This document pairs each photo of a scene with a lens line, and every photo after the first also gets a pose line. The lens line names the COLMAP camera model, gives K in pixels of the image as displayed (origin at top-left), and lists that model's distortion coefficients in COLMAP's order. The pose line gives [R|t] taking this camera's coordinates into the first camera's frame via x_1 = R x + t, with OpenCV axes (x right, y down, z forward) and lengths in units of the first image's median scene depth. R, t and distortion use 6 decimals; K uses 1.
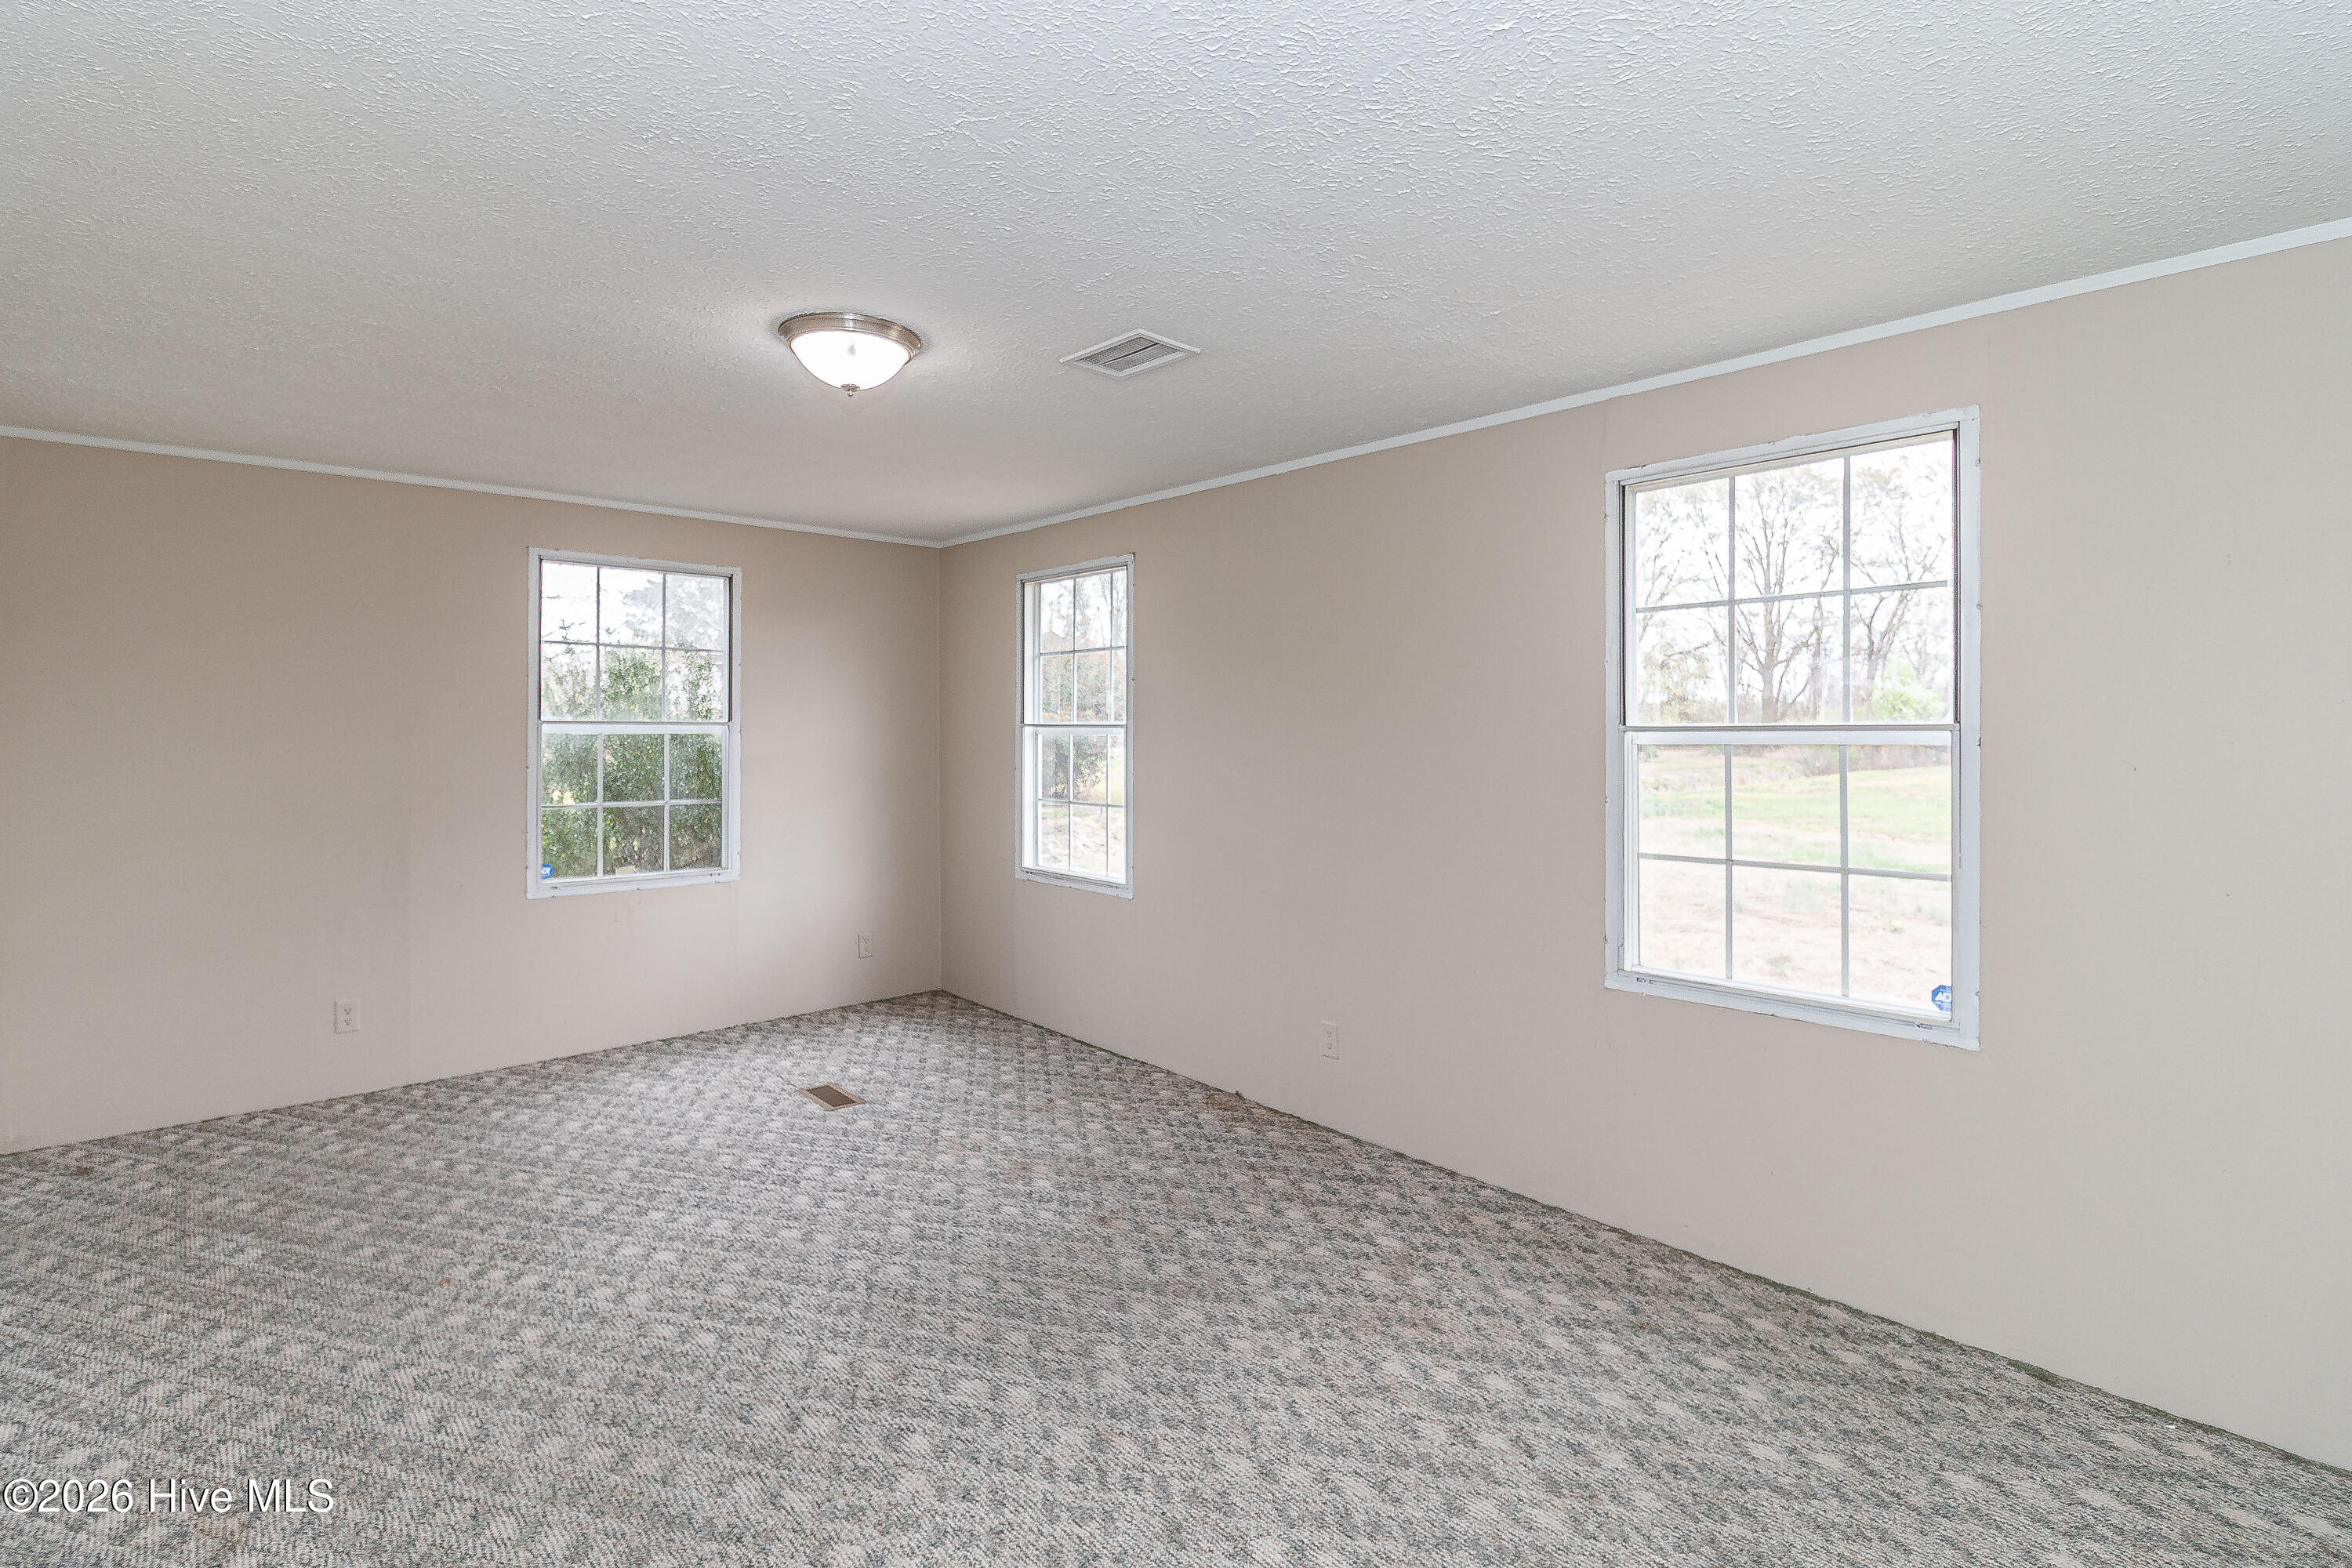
lens RADIAL K [[1101.3, 0, 1181.3], [0, 1101.3, 728.0], [0, 0, 1]] dist [0.002221, -0.013382]
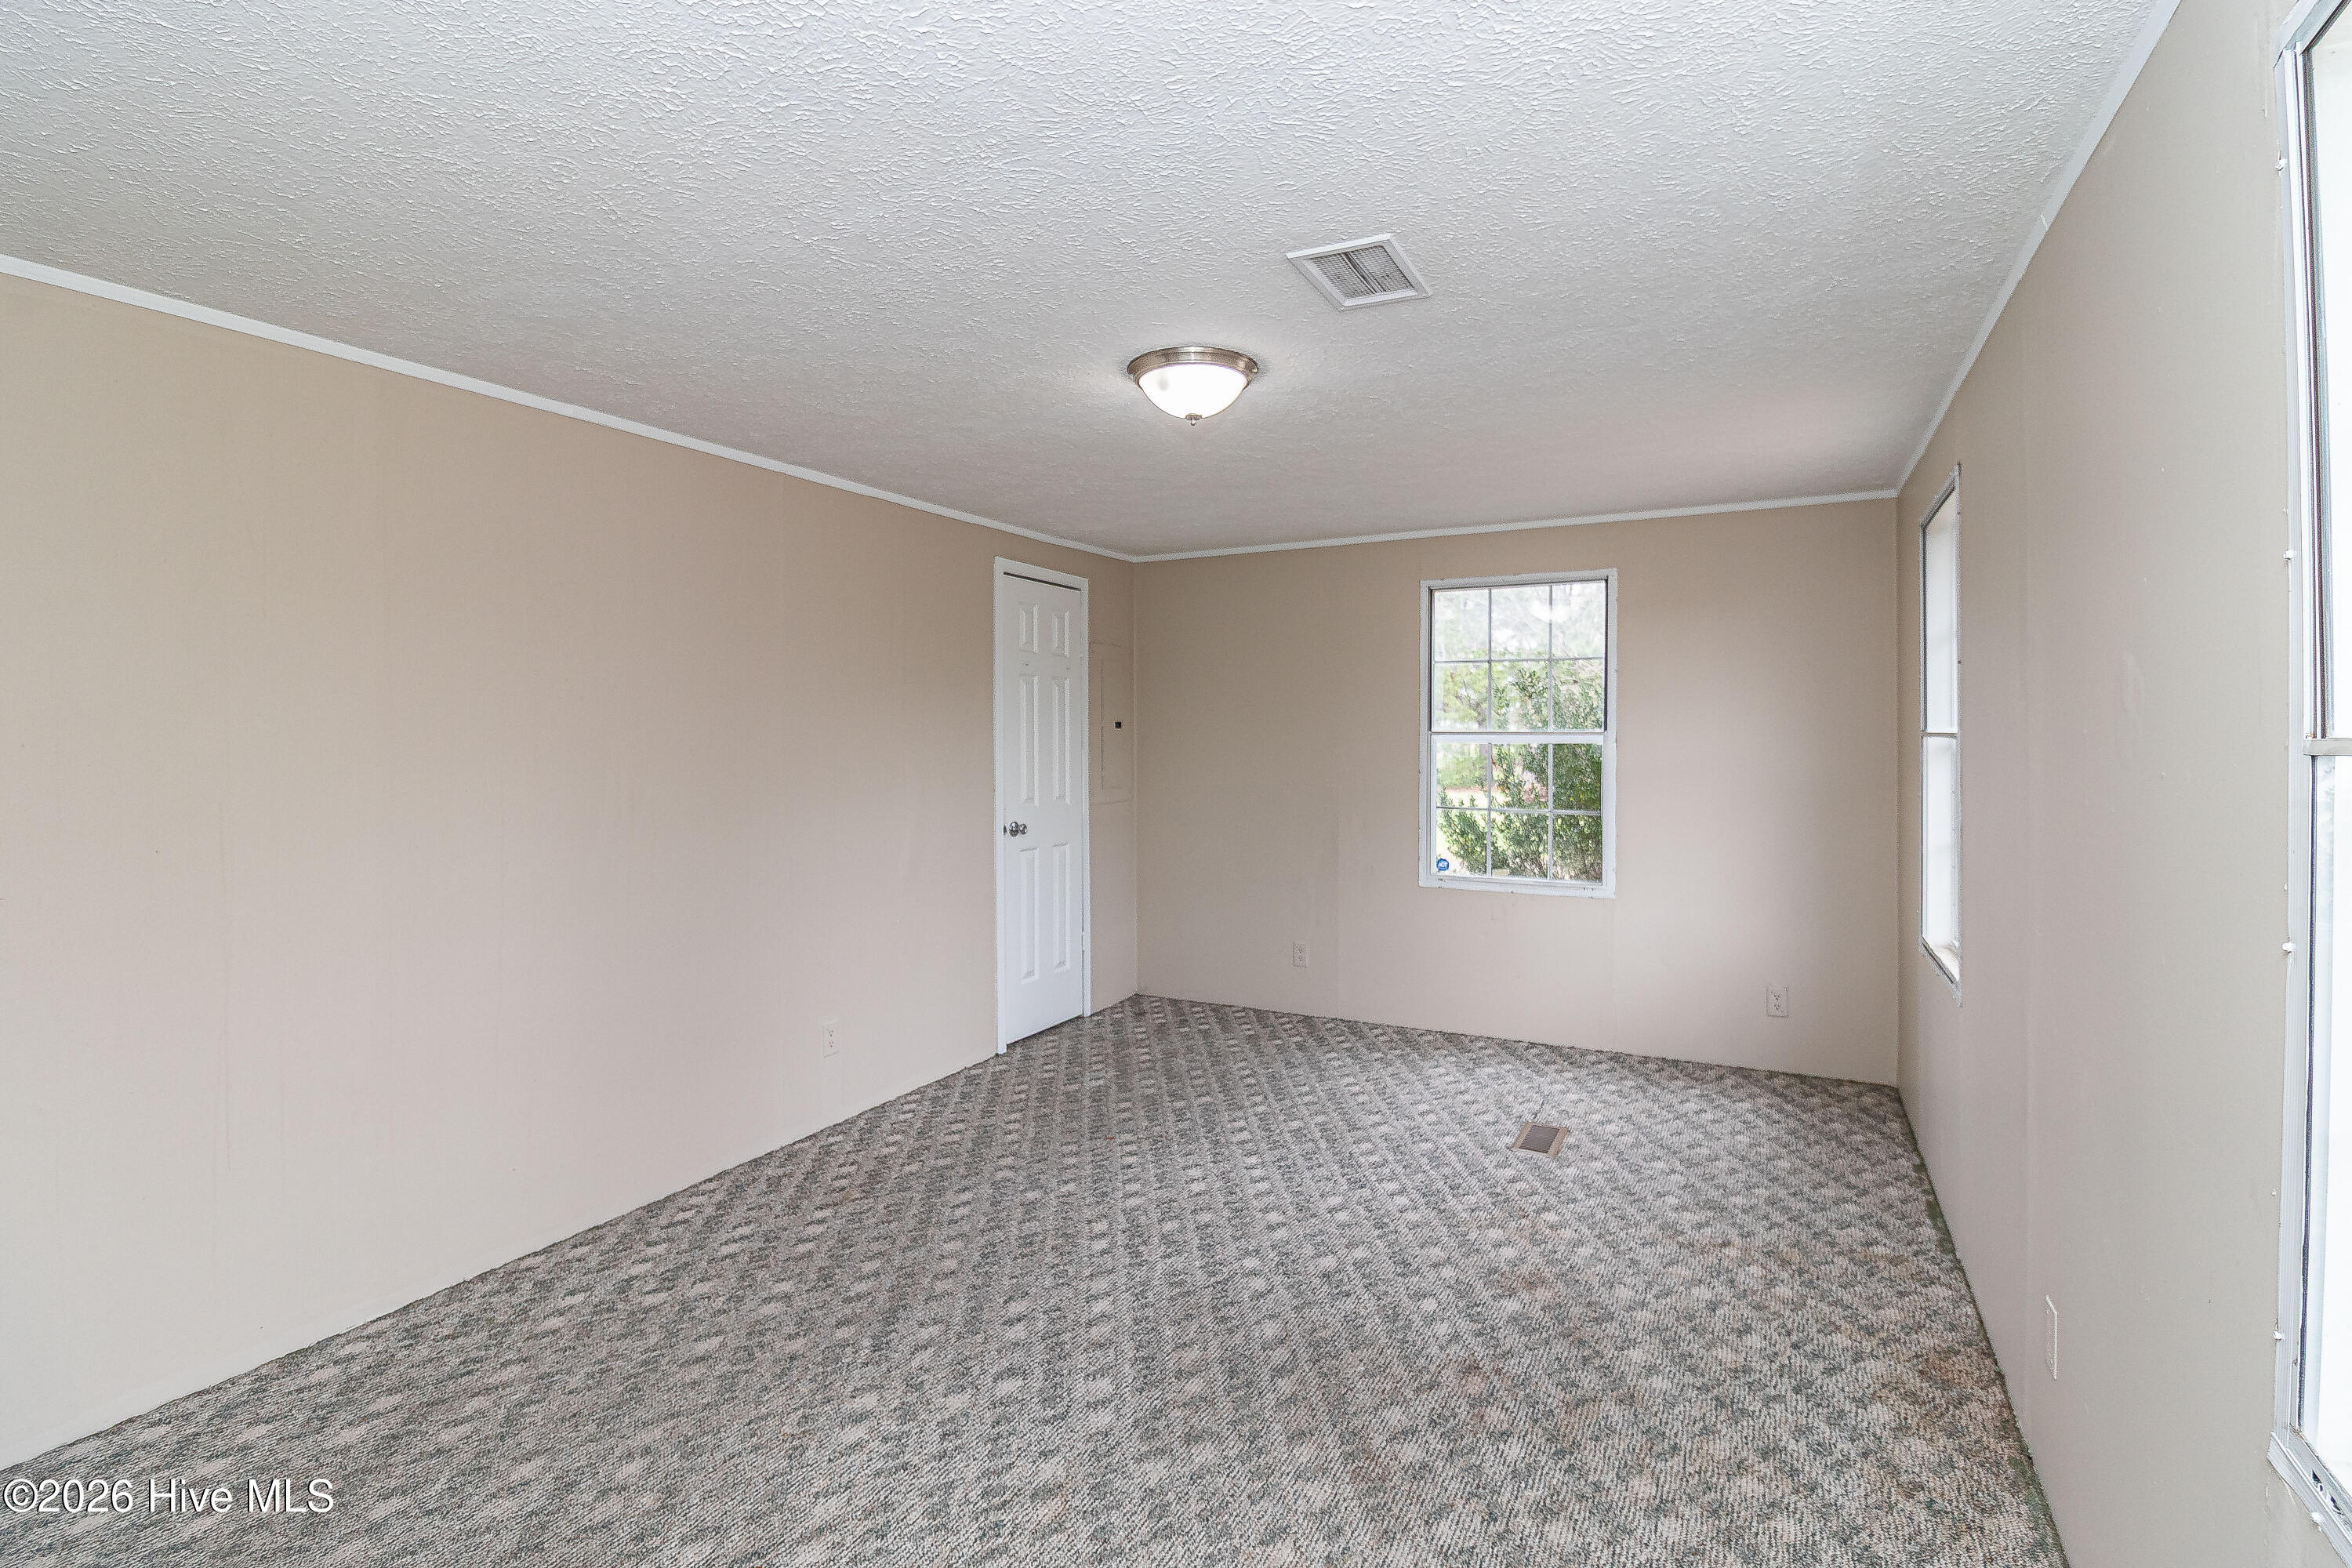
lens RADIAL K [[1101.3, 0, 1181.3], [0, 1101.3, 728.0], [0, 0, 1]] dist [0.002221, -0.013382]
pose [[0.343140, -0.008651, -0.939244, 0.534235], [0.000757, 0.999960, -0.008934, 0.000119], [0.939284, 0.002355, 0.343133, 0.485248]]
